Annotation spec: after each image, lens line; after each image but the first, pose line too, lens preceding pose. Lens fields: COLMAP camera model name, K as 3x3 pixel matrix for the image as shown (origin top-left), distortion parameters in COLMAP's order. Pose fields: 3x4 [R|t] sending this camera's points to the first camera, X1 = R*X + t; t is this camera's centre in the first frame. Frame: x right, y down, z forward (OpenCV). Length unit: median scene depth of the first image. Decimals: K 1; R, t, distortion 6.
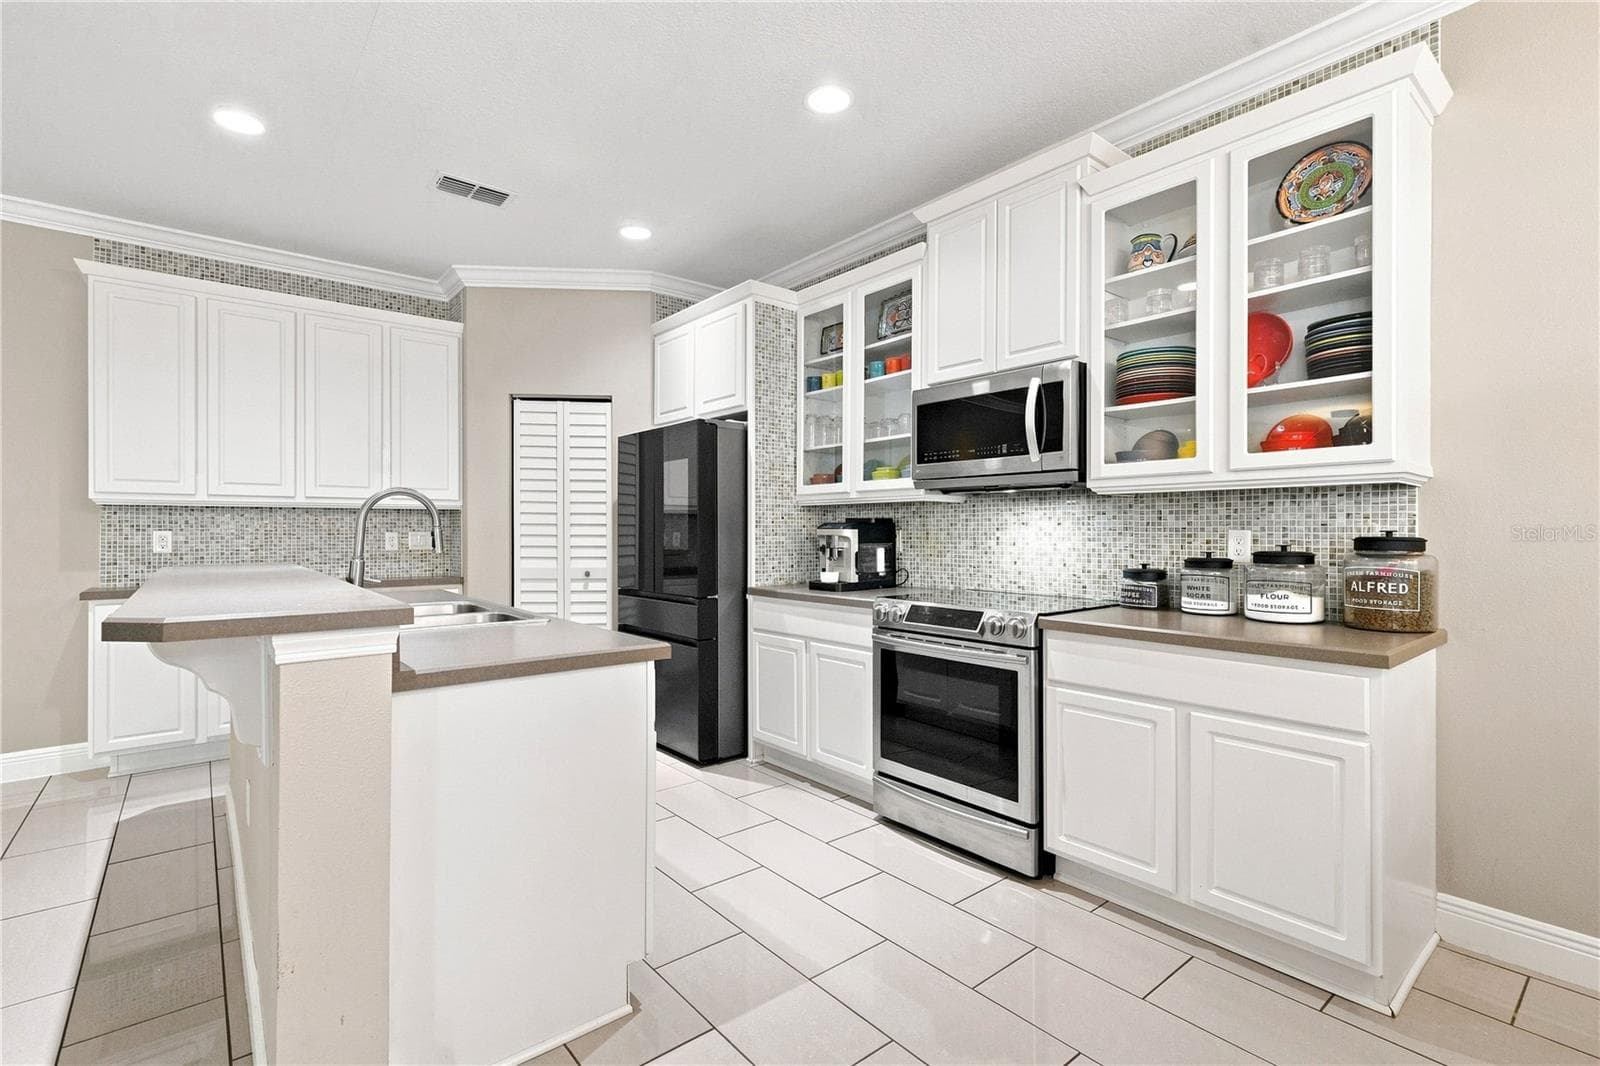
lens RADIAL K [[730.2, 0, 796.8], [0, 730.2, 537.2], [0, 0, 1]] dist [0.001253, 0.000190]
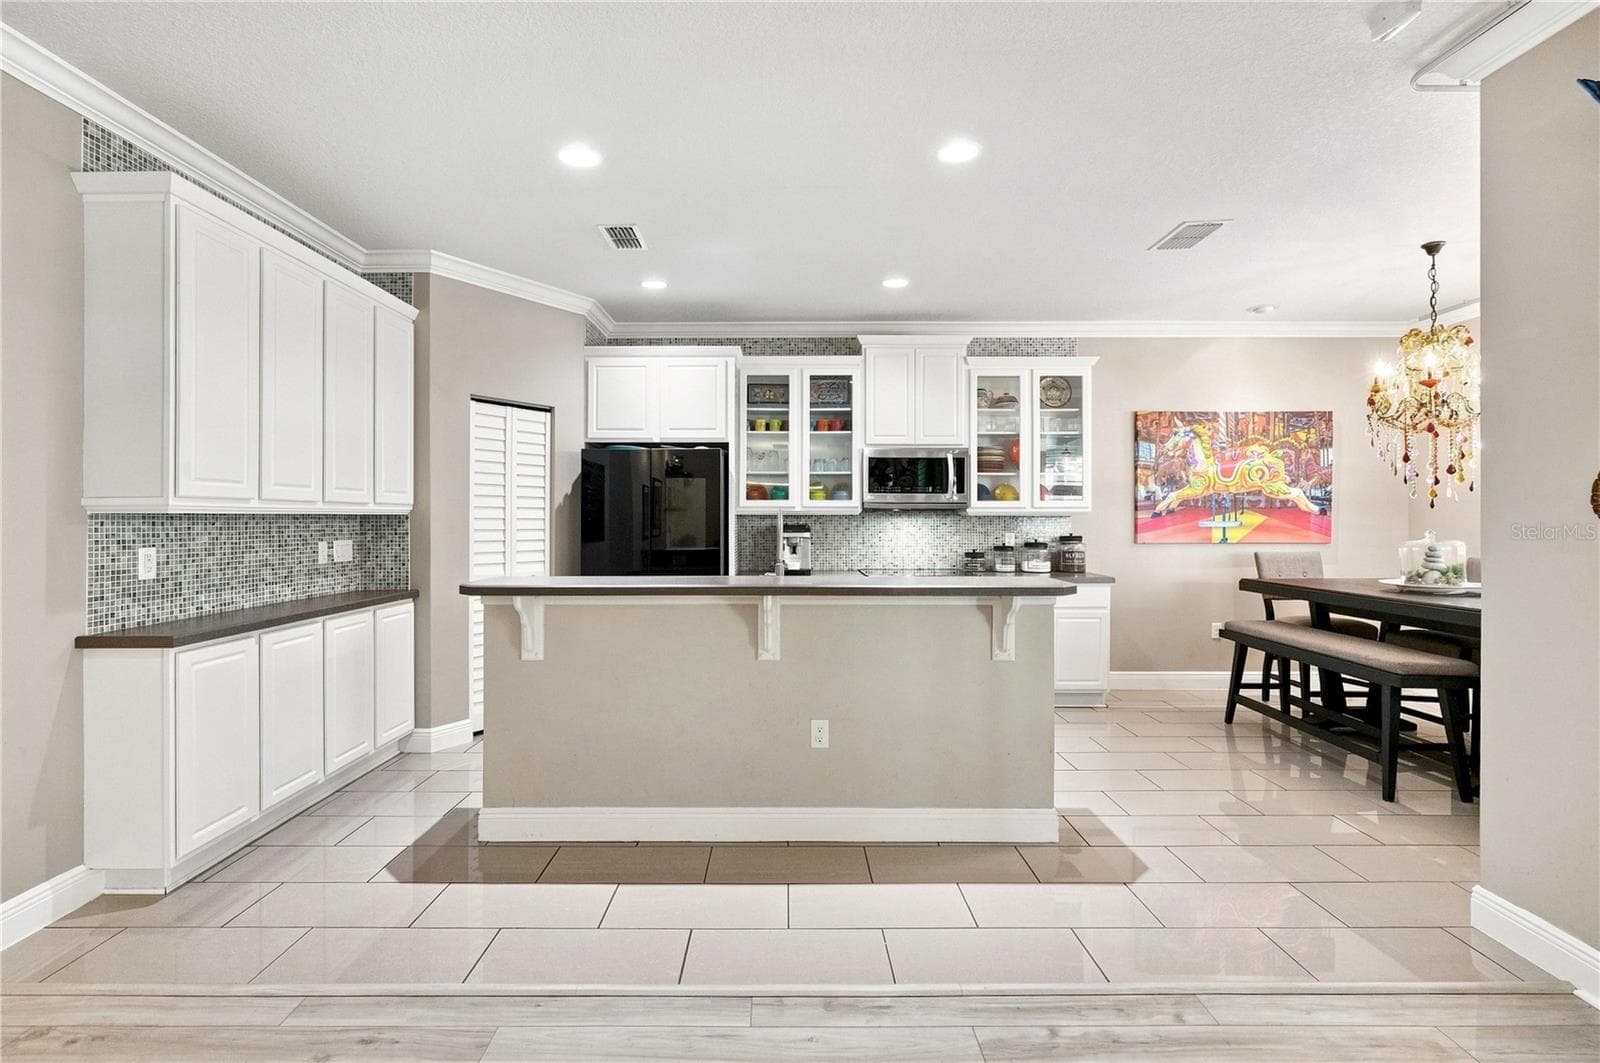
lens RADIAL K [[749.7, 0, 800.0], [0, 749.7, 531.5], [0, 0, 1]] dist [-0.010370, -0.000067]
pose [[0.631344, -0.012780, 0.775398, -1.093359], [0.006542, 0.999916, 0.011154, -0.030419], [-0.775476, -0.001970, 0.631375, 0.055083]]
